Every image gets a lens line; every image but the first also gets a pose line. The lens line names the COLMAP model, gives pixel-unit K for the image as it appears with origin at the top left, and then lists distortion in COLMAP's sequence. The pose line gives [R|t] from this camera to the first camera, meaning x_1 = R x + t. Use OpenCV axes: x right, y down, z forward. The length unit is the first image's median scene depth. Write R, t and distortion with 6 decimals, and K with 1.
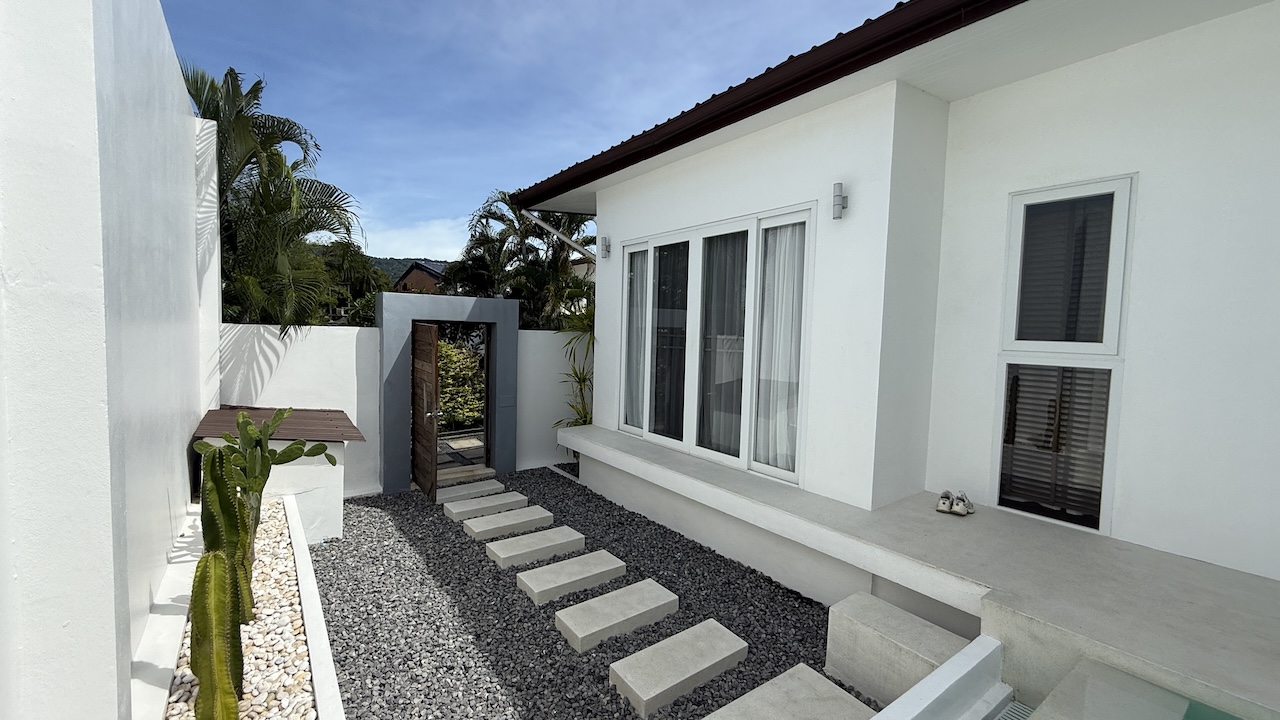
lens RADIAL K [[513.6, 0, 637.4], [0, 513.6, 358.7], [0, 0, 1]] dist [-0.000525, -0.000103]
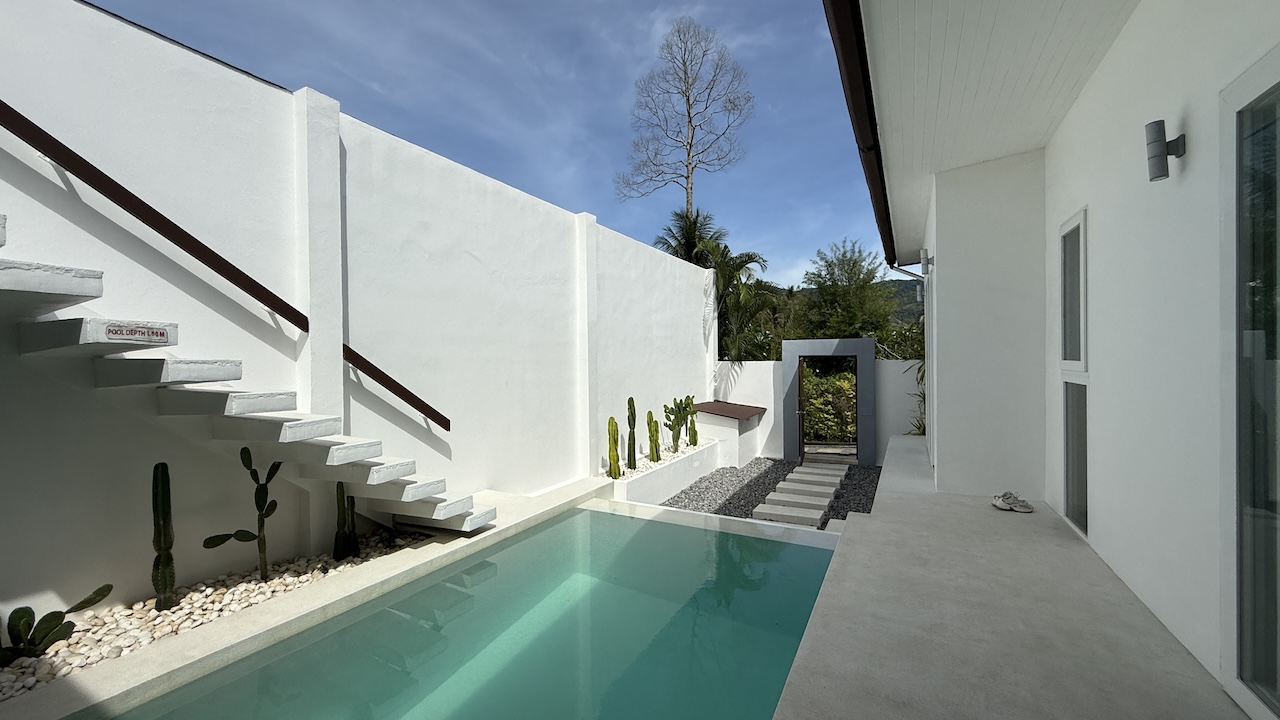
lens RADIAL K [[513.6, 0, 637.4], [0, 513.6, 358.7], [0, 0, 1]] dist [-0.000525, -0.000103]
pose [[0.430324, -0.027936, -0.902242, 0.854275], [-0.030887, 0.998480, -0.045647, 0.025678], [0.902146, 0.047511, 0.428807, -0.174467]]
